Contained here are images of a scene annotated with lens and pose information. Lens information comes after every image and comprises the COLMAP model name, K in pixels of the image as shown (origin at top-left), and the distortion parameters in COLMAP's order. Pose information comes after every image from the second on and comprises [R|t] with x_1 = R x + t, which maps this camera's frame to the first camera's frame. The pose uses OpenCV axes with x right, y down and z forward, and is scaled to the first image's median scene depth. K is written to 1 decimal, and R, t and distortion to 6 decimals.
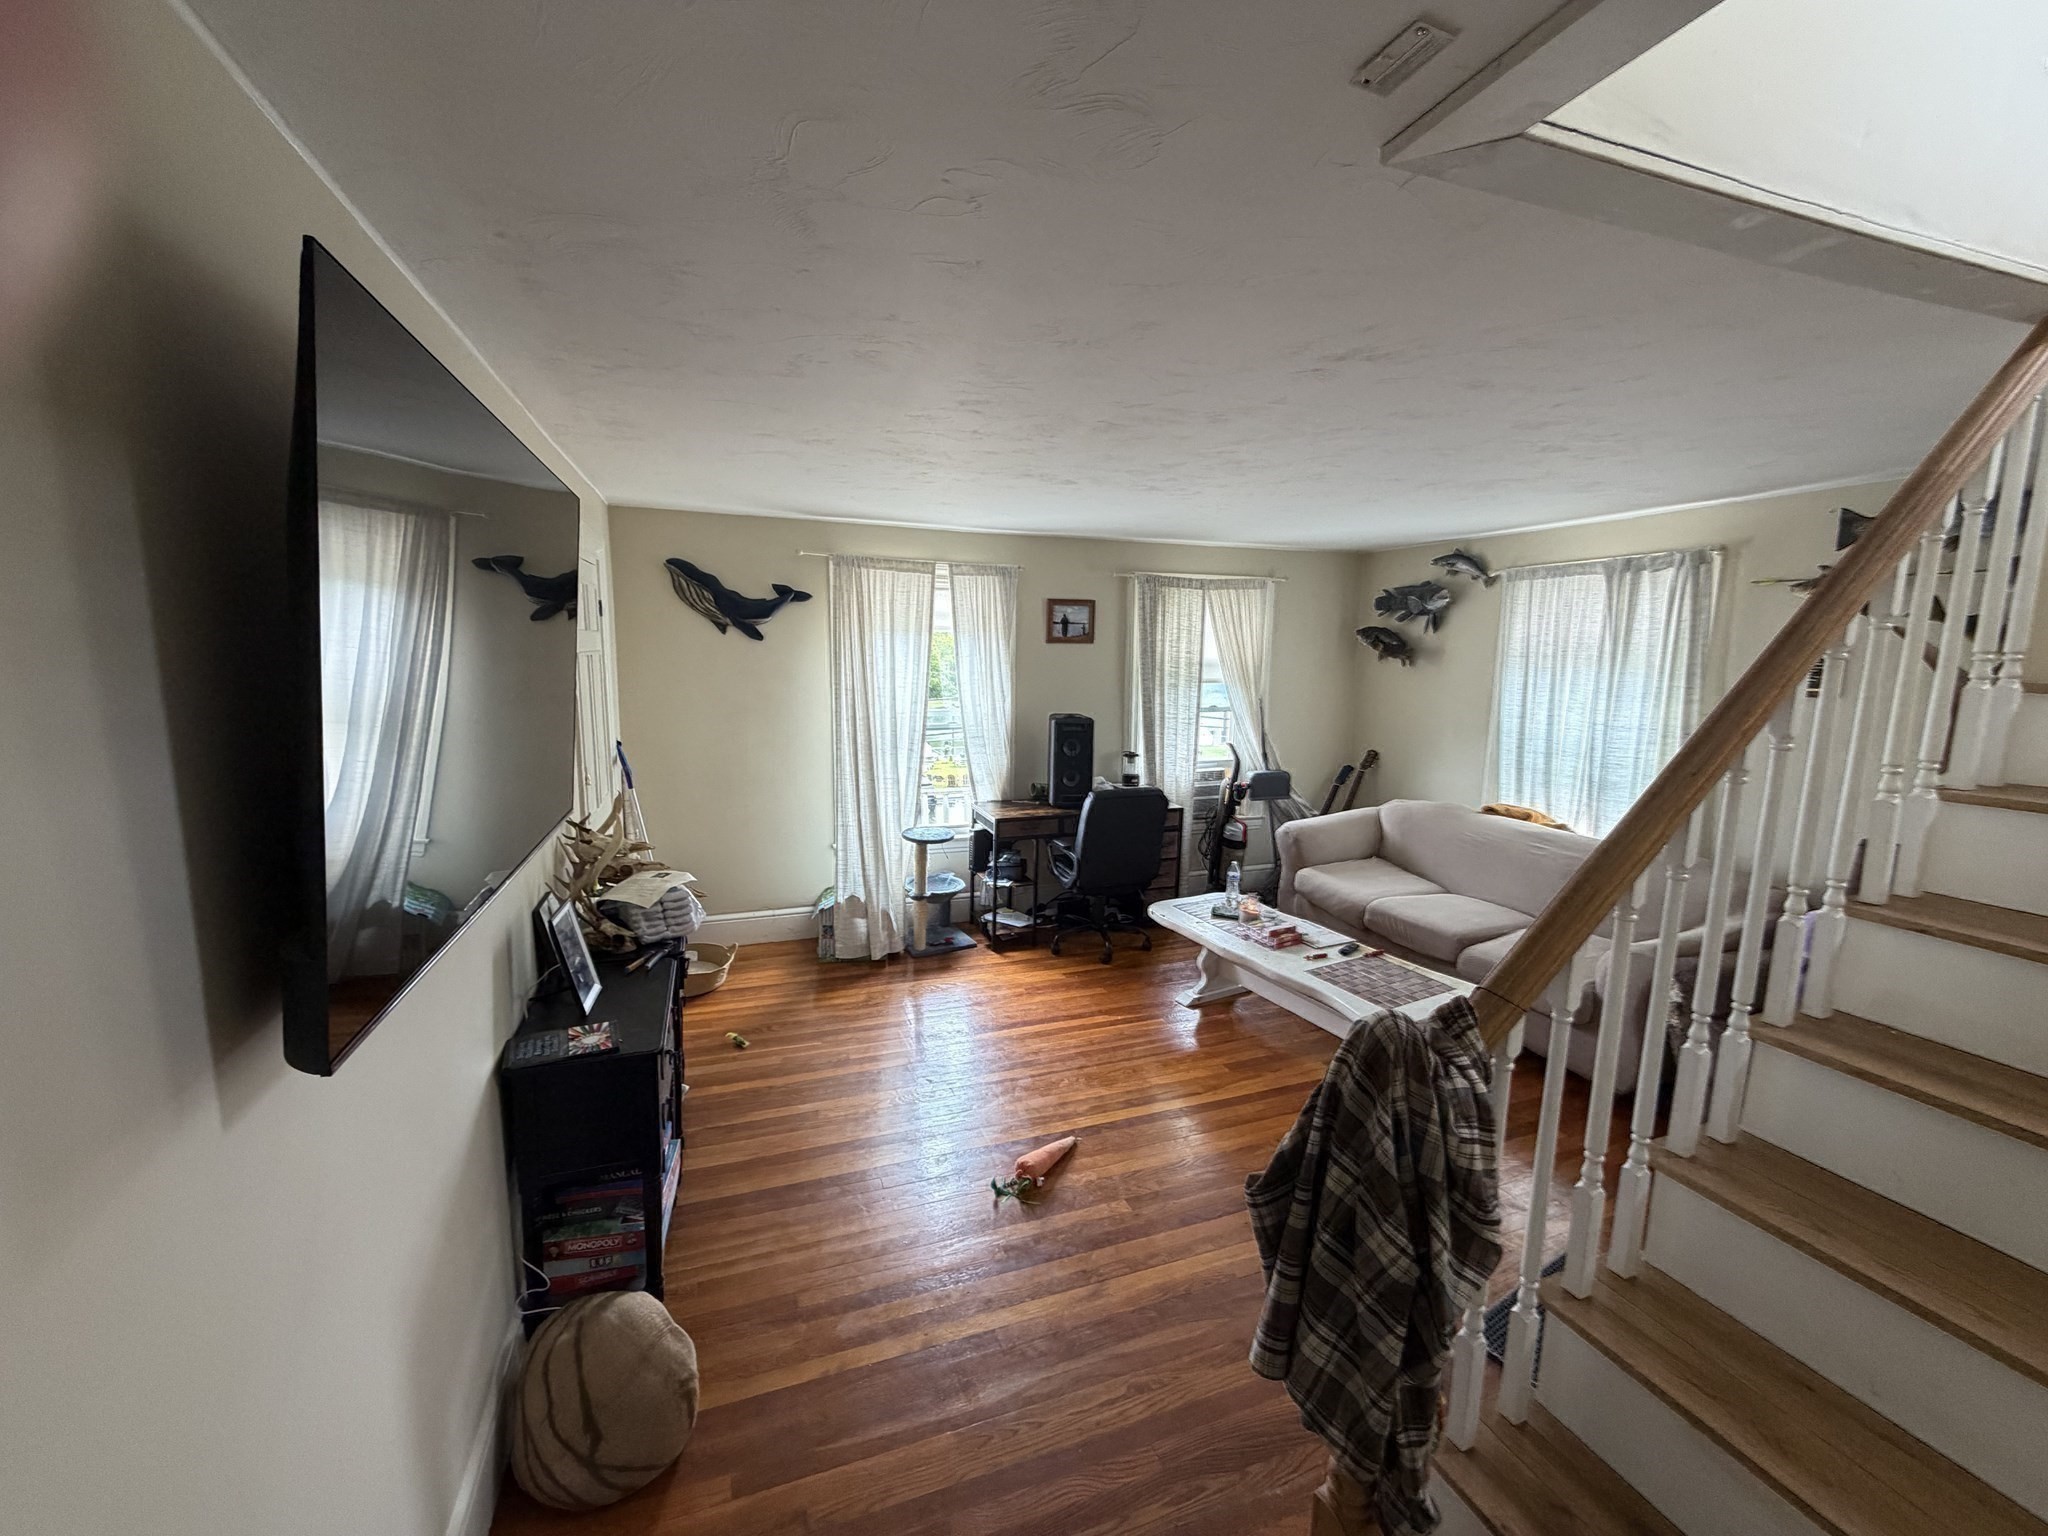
lens RADIAL K [[817.6, 0, 1013.6], [0, 817.6, 769.5], [0, 0, 1]] dist [0.001126, 0.000042]
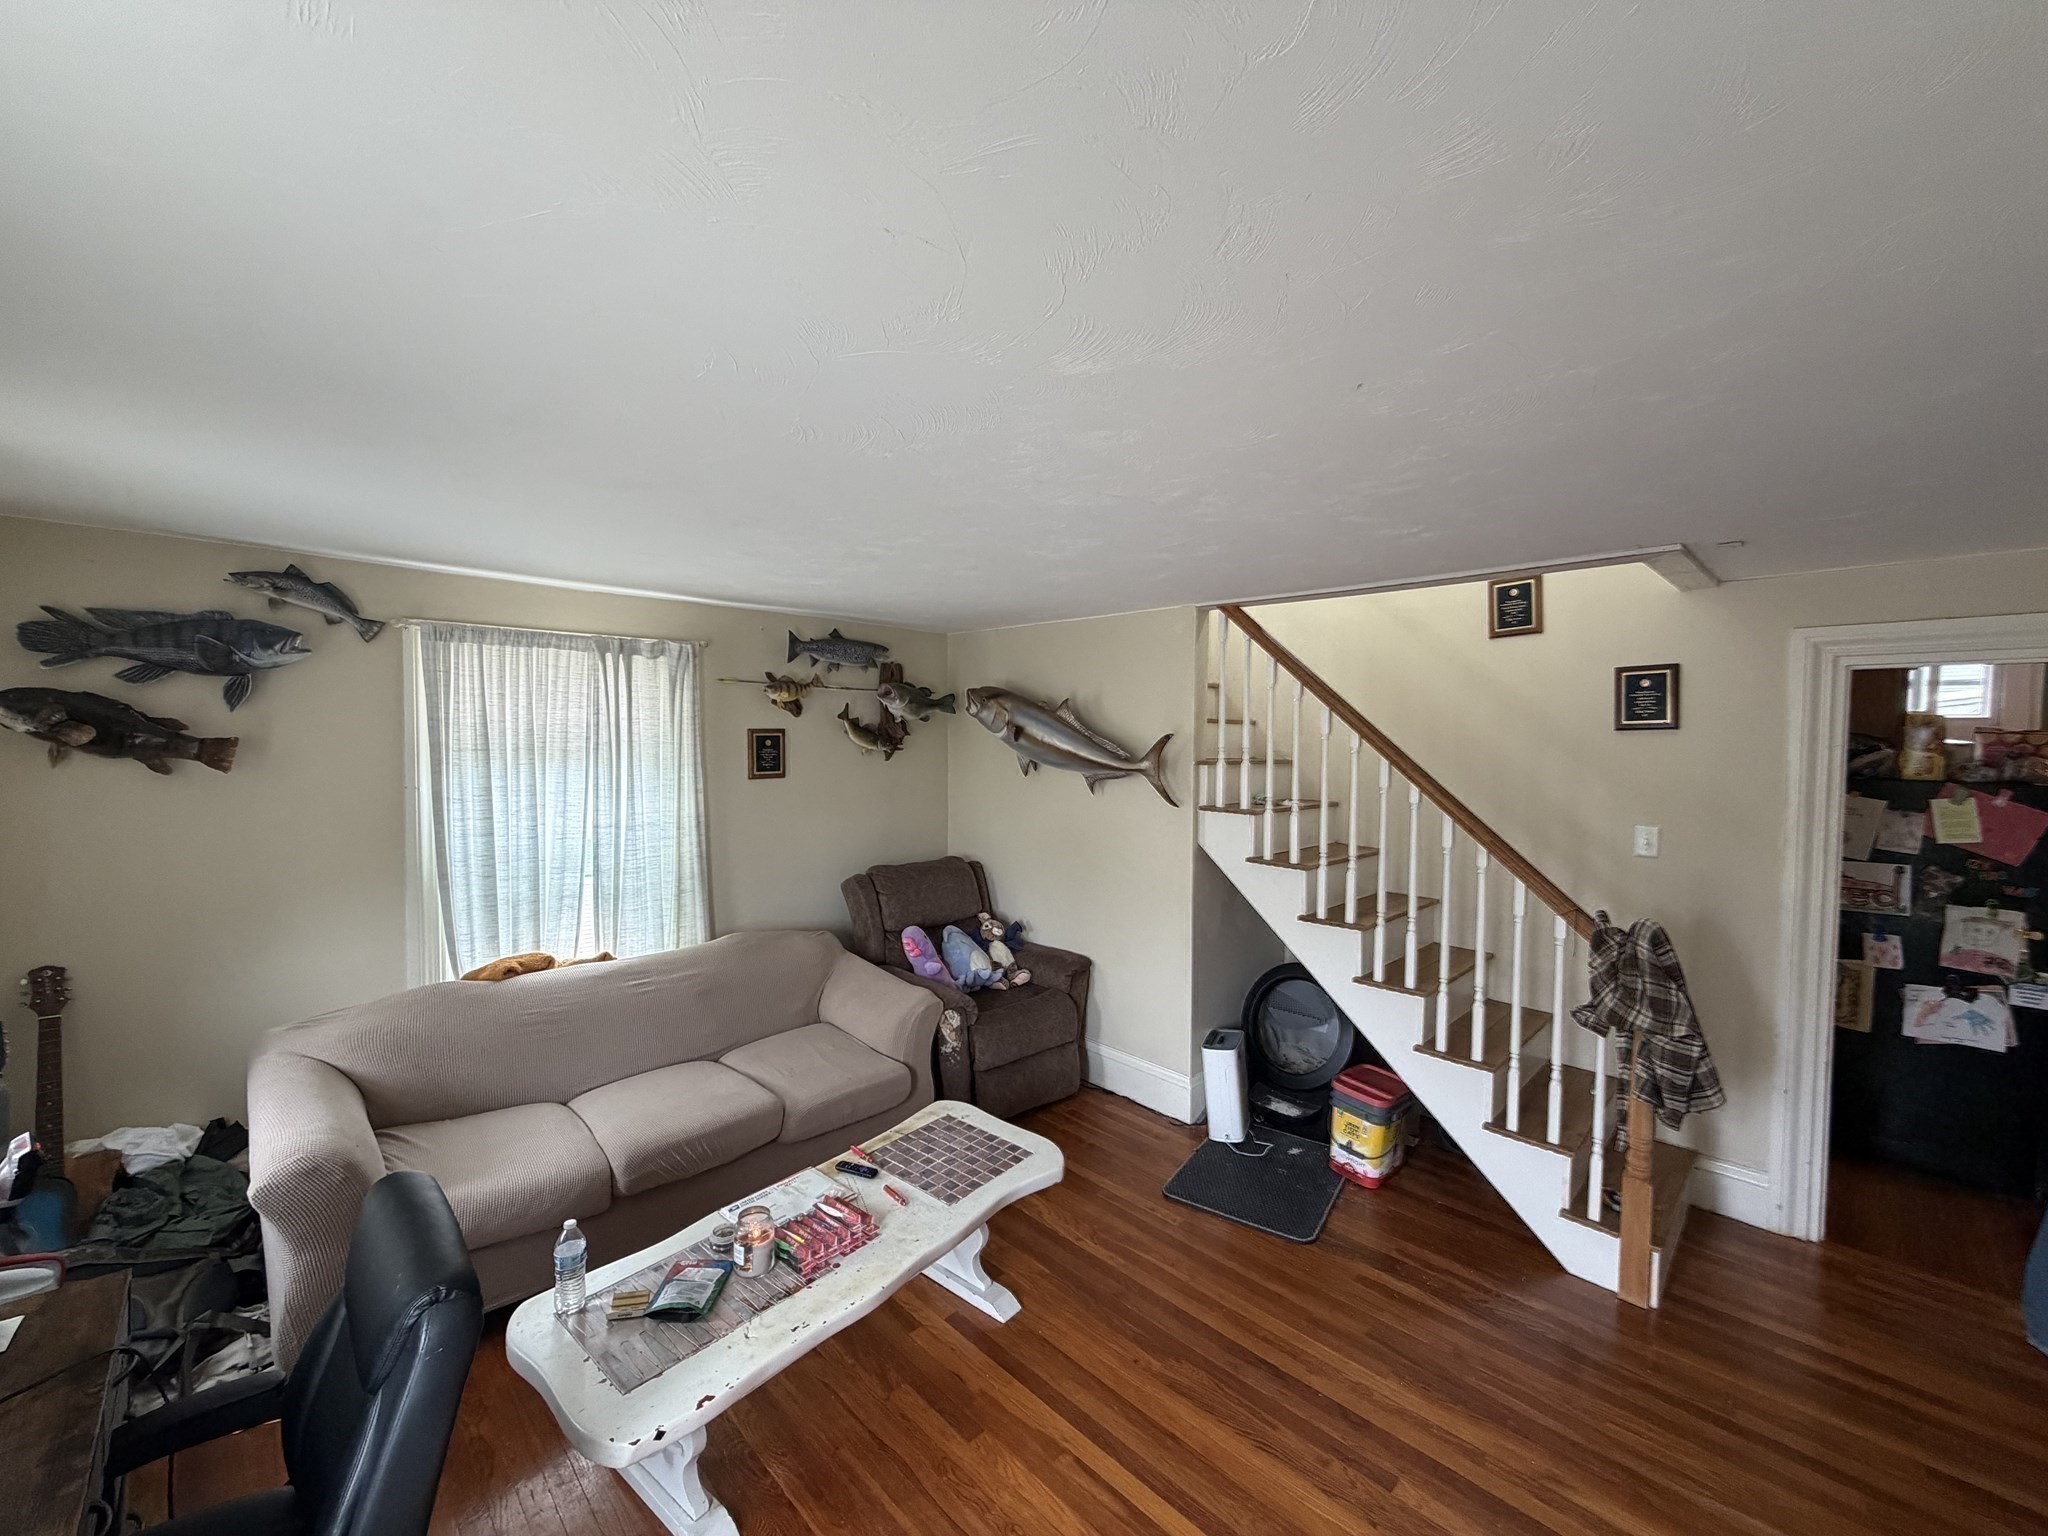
lens RADIAL K [[817.6, 0, 1017.0], [0, 817.6, 773.6], [0, 0, 1]] dist [0.001126, 0.000042]
pose [[-0.412979, -0.051059, 0.909308, -0.212516], [0.122135, 0.986304, 0.110852, -0.140833], [-0.902514, 0.156838, -0.401087, 0.875746]]
